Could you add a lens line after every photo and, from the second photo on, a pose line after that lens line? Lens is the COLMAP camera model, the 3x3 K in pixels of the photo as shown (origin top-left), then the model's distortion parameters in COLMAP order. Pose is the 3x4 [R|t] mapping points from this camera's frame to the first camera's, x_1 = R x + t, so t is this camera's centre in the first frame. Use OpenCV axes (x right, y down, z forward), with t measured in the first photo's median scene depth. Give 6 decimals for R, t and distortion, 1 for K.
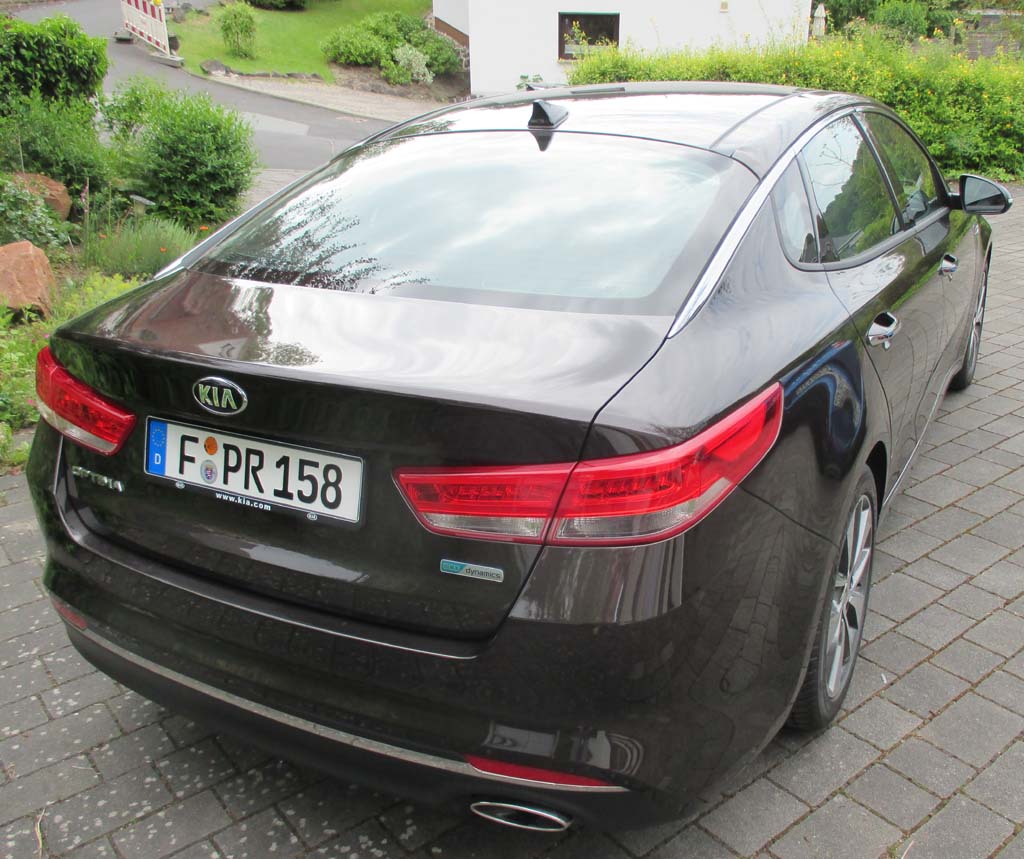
lens RADIAL K [[934.2, 0, 513.5], [0, 934.2, 412.2], [0, 0, 1]] dist [-0.028843, -0.001566]
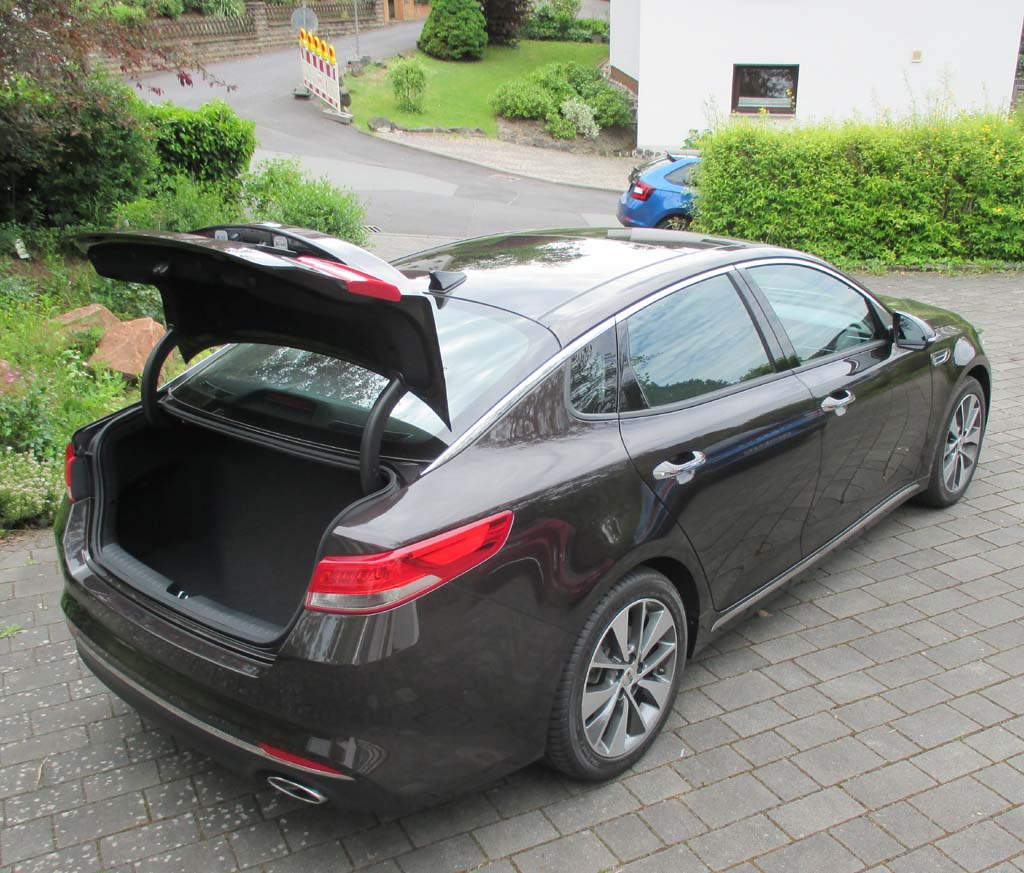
lens RADIAL K [[1052.8, 0, 512.0], [0, 1052.8, 436.5], [0, 0, 1]] dist [-0.040351, -0.014247]
pose [[0.972266, 0.065321, -0.224571, 0.101839], [-0.070867, 0.997346, -0.016717, -0.018560], [0.222883, 0.032168, 0.974314, -0.085168]]
